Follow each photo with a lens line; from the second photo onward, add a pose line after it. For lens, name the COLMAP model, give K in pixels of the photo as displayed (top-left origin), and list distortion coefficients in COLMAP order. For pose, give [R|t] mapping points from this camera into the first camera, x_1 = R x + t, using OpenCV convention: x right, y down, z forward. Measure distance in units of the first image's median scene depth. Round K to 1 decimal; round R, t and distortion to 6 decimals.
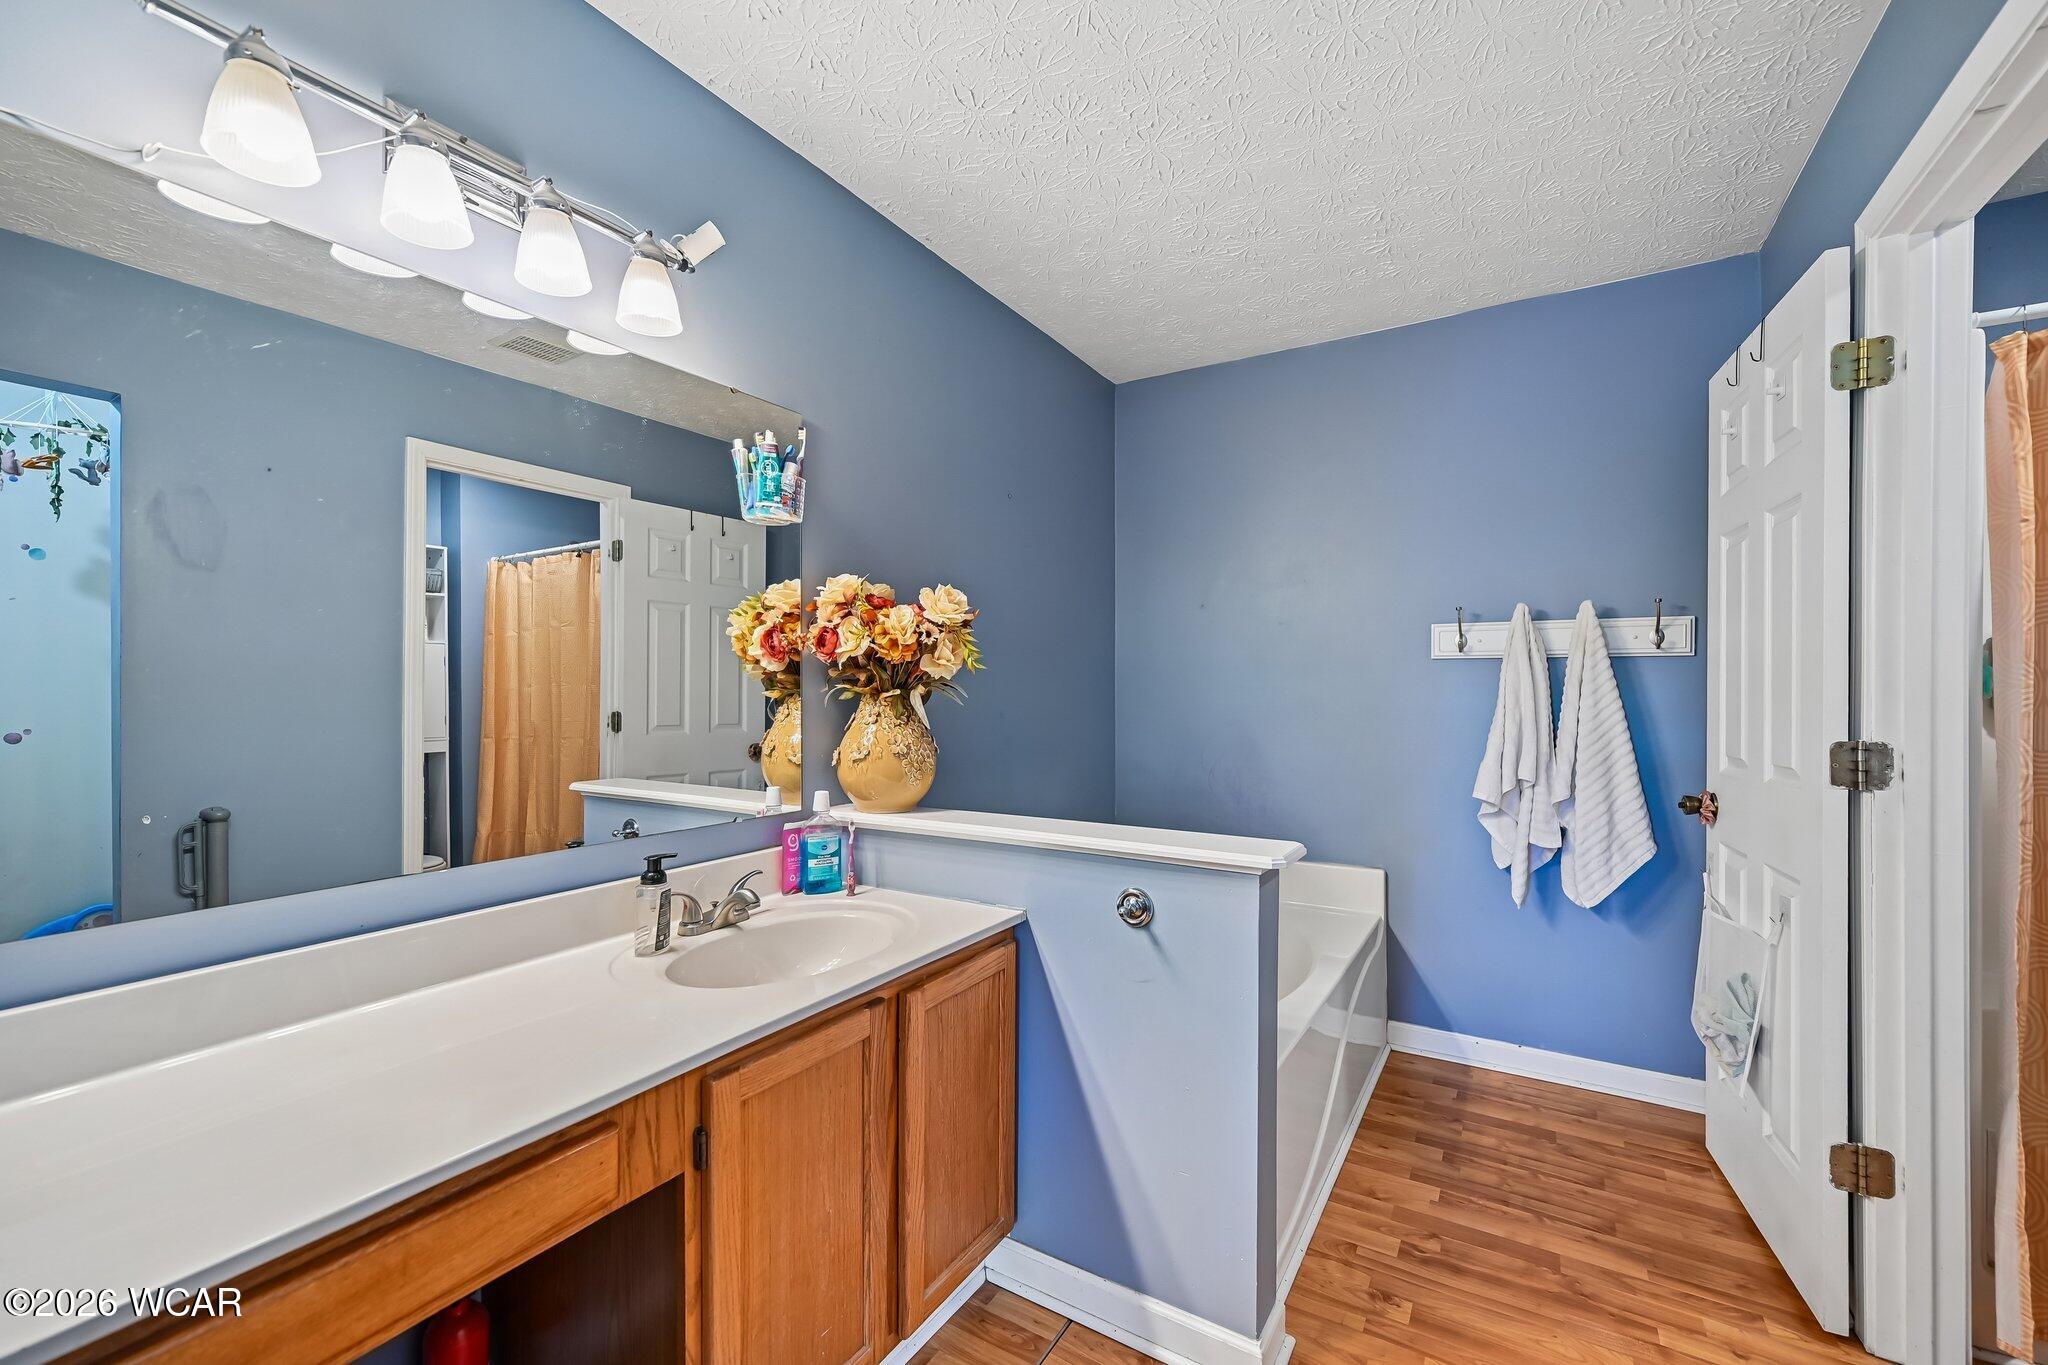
lens RADIAL K [[827.3, 0, 1028.2], [0, 827.3, 690.4], [0, 0, 1]] dist [-0.003046, 0.001018]
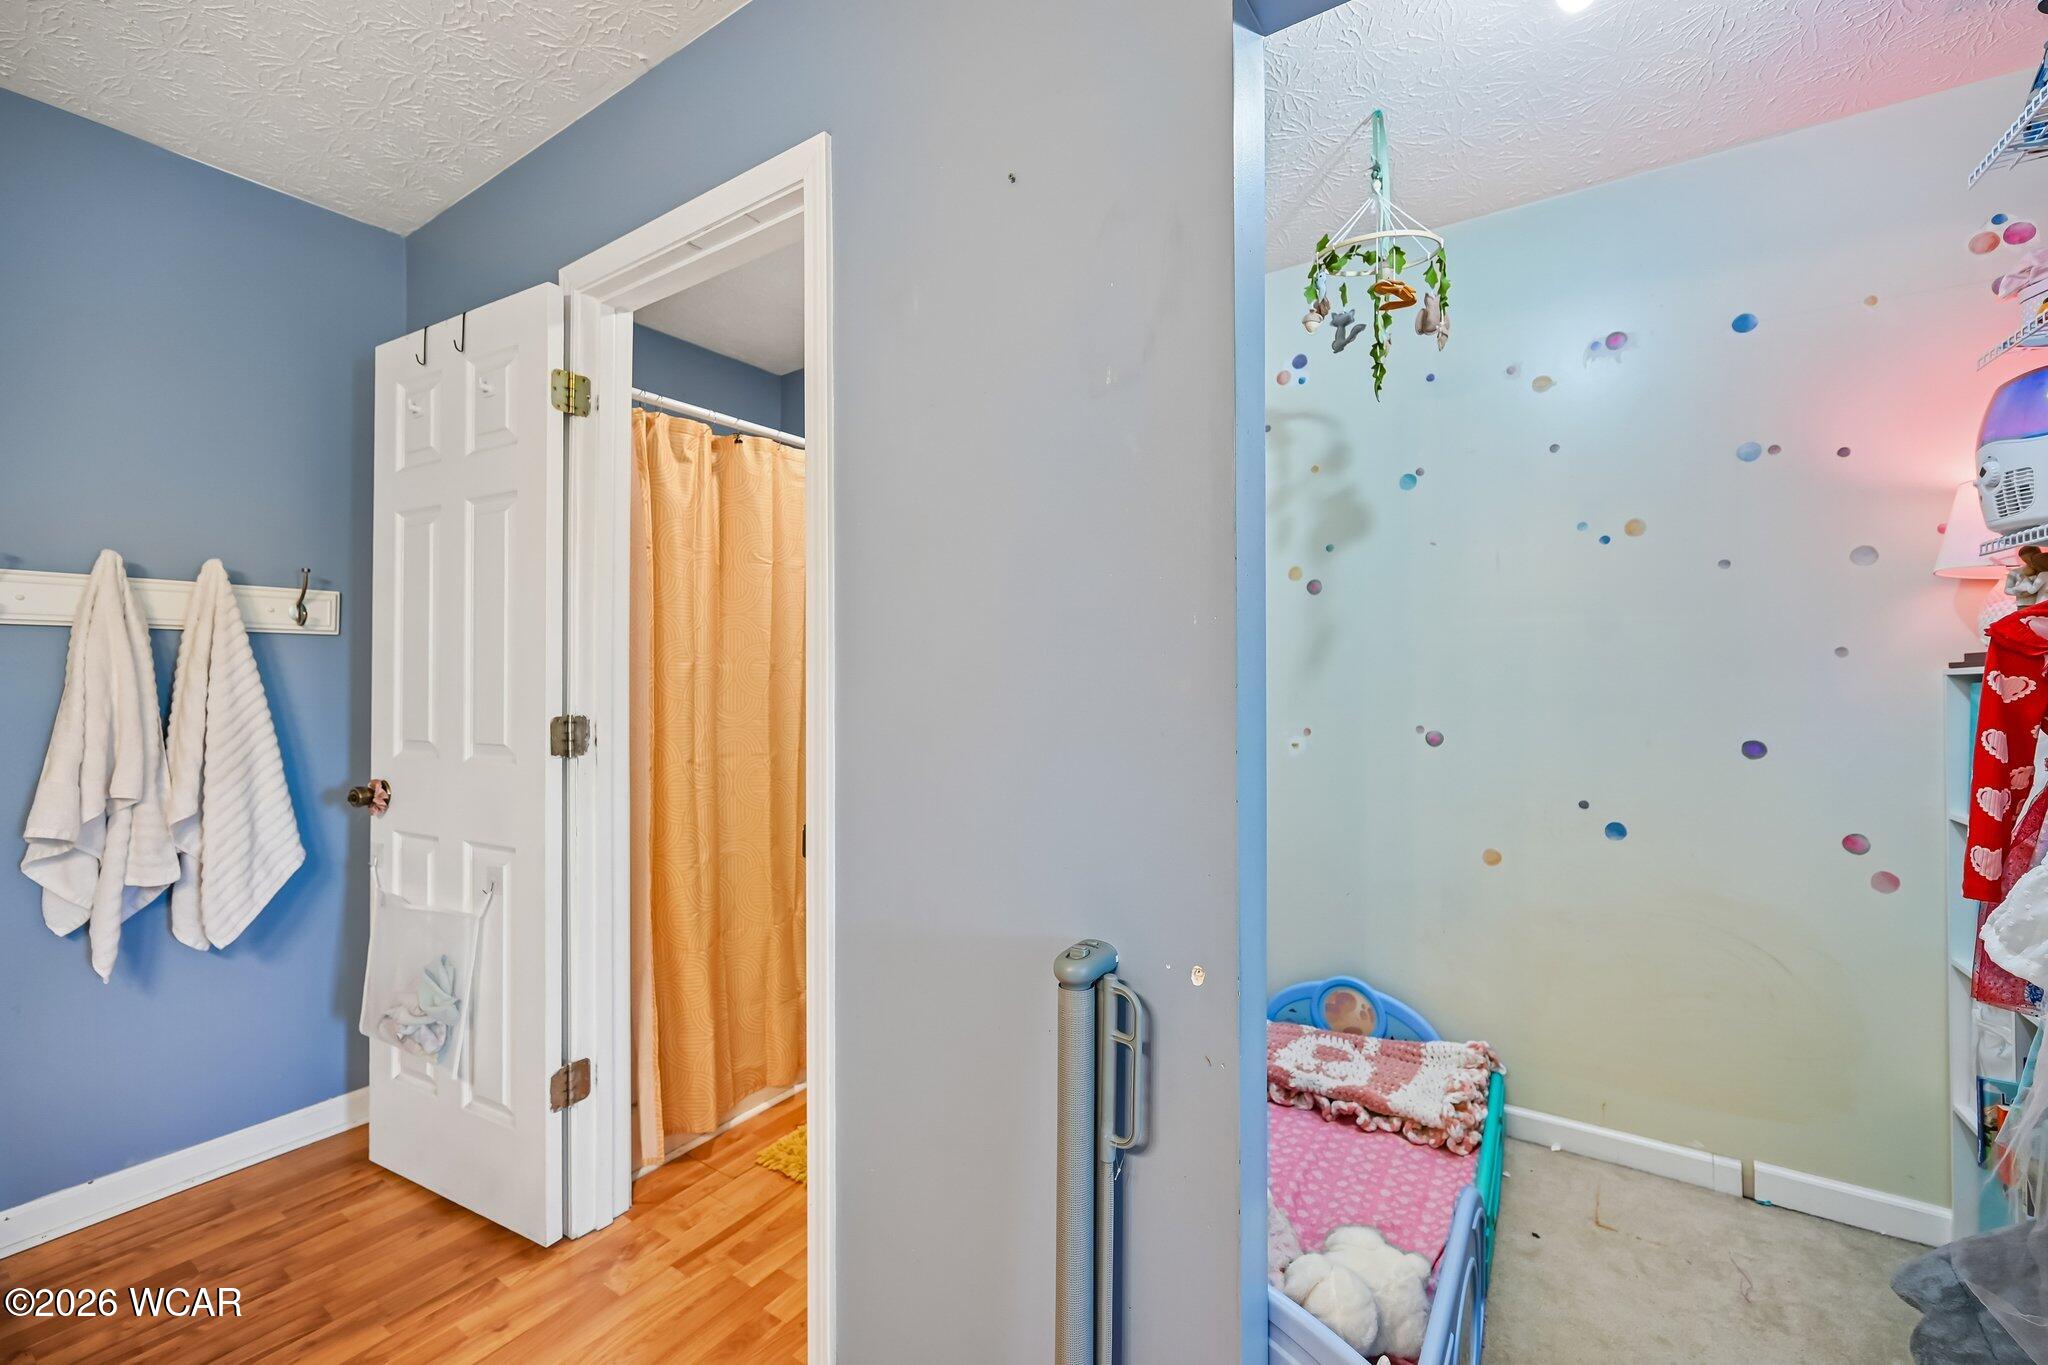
lens RADIAL K [[827.3, 0, 1026.3], [0, 827.3, 662.1], [0, 0, 1]] dist [-0.003046, 0.001018]
pose [[0.038898, 0.012519, 0.999165, -0.089737], [0.003302, 0.999914, -0.012657, 0.002372], [-0.999238, 0.003791, 0.038853, 0.209166]]
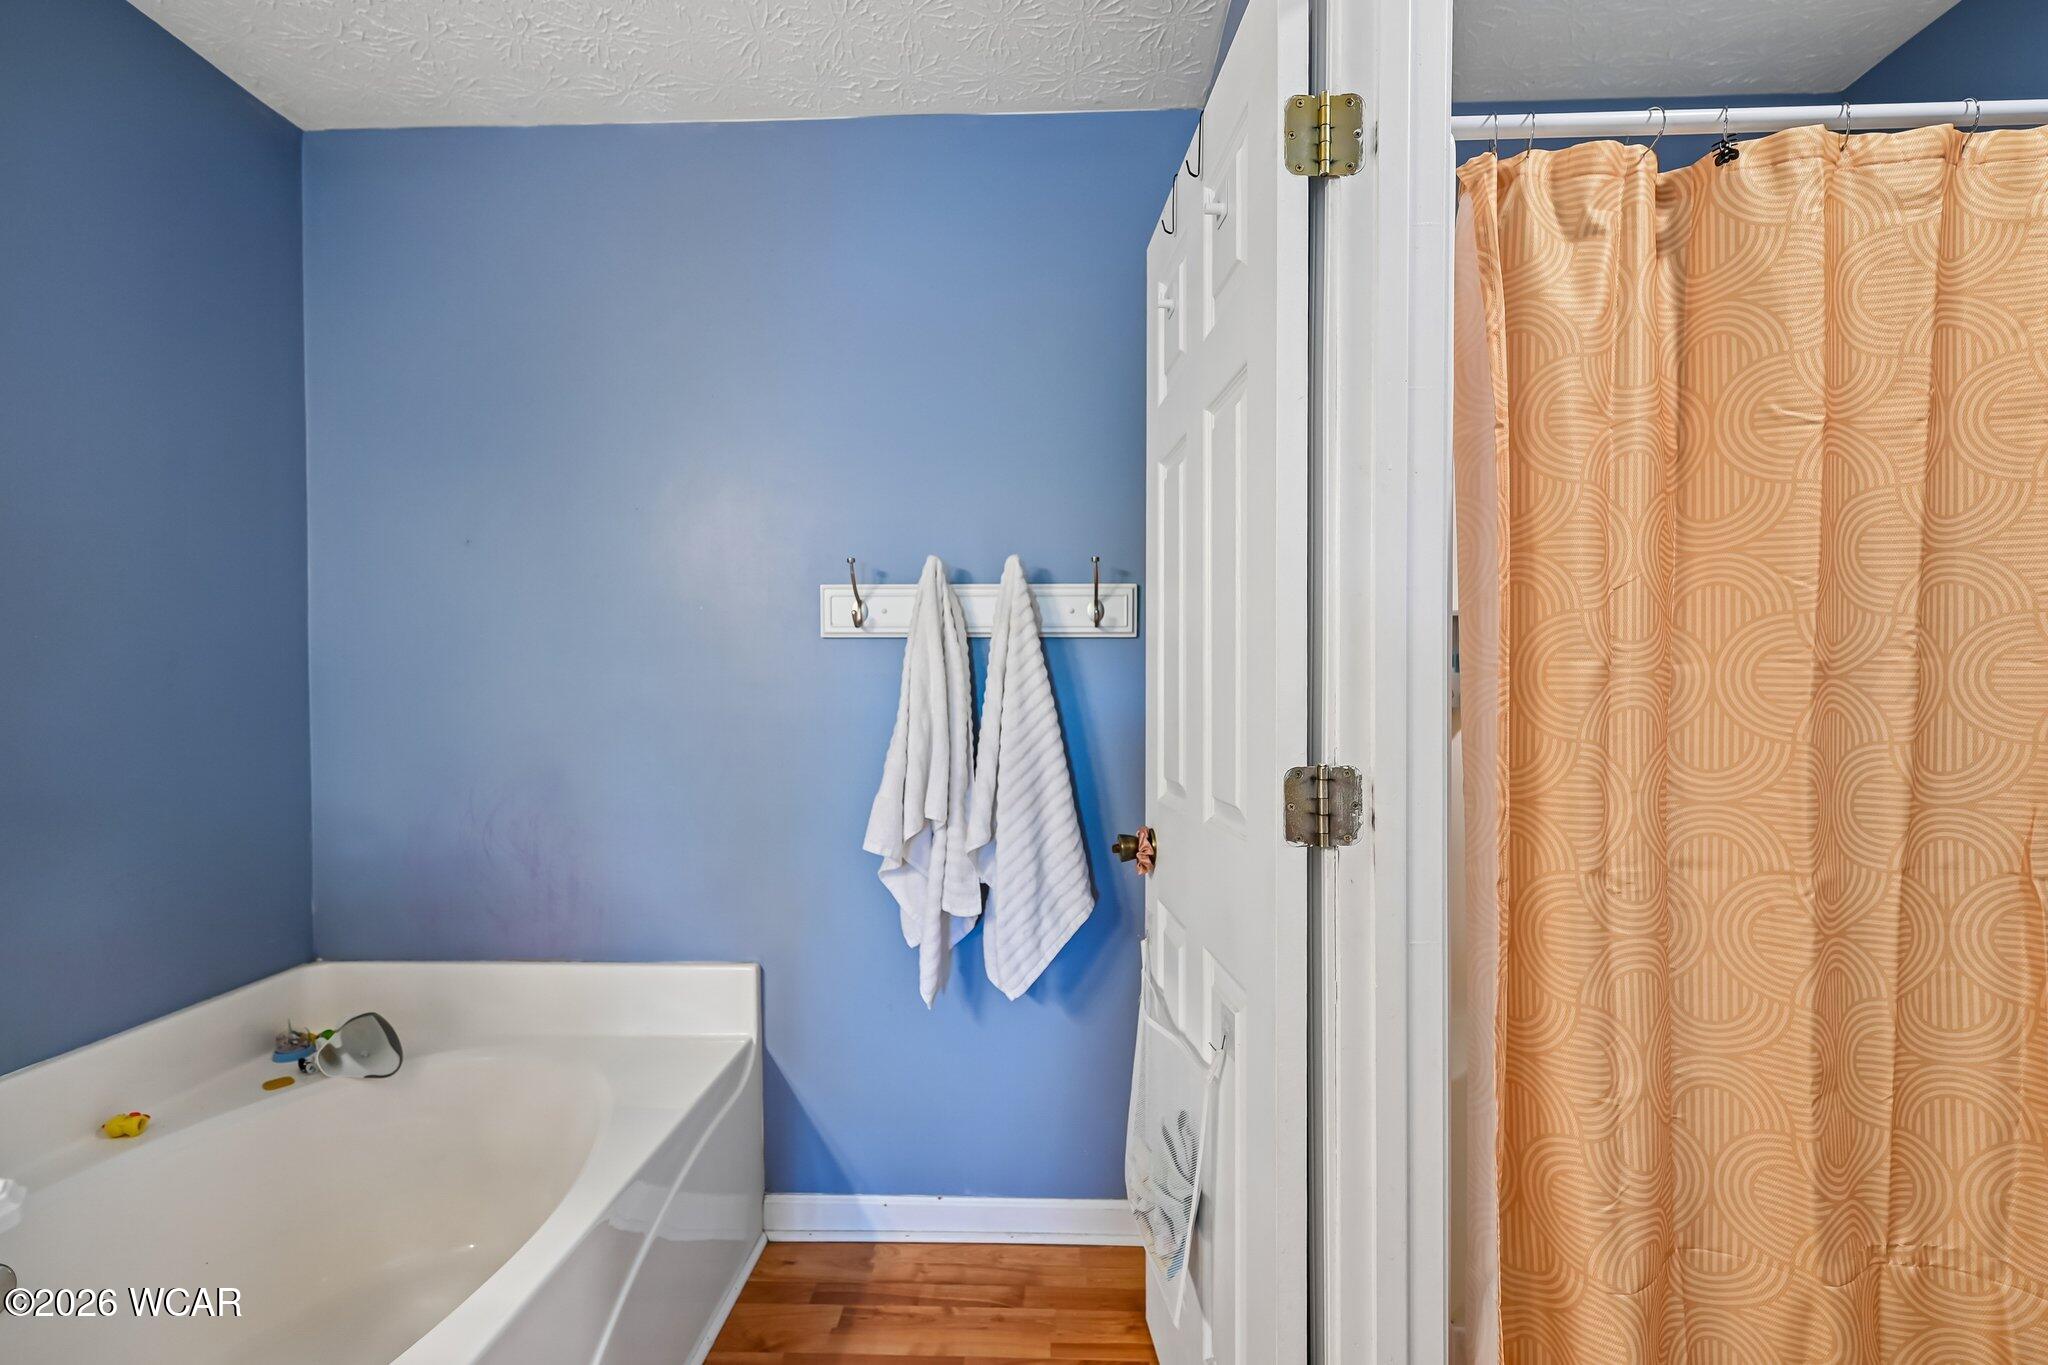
lens RADIAL K [[898.8, 0, 1020.2], [0, 898.8, 697.7], [0, 0, 1]] dist [-0.000371, -0.000656]
pose [[0.871751, -0.009365, 0.489861, 0.334378], [0.004221, 0.999924, 0.011605, 0.002452], [-0.489932, -0.008049, 0.871724, 0.362194]]
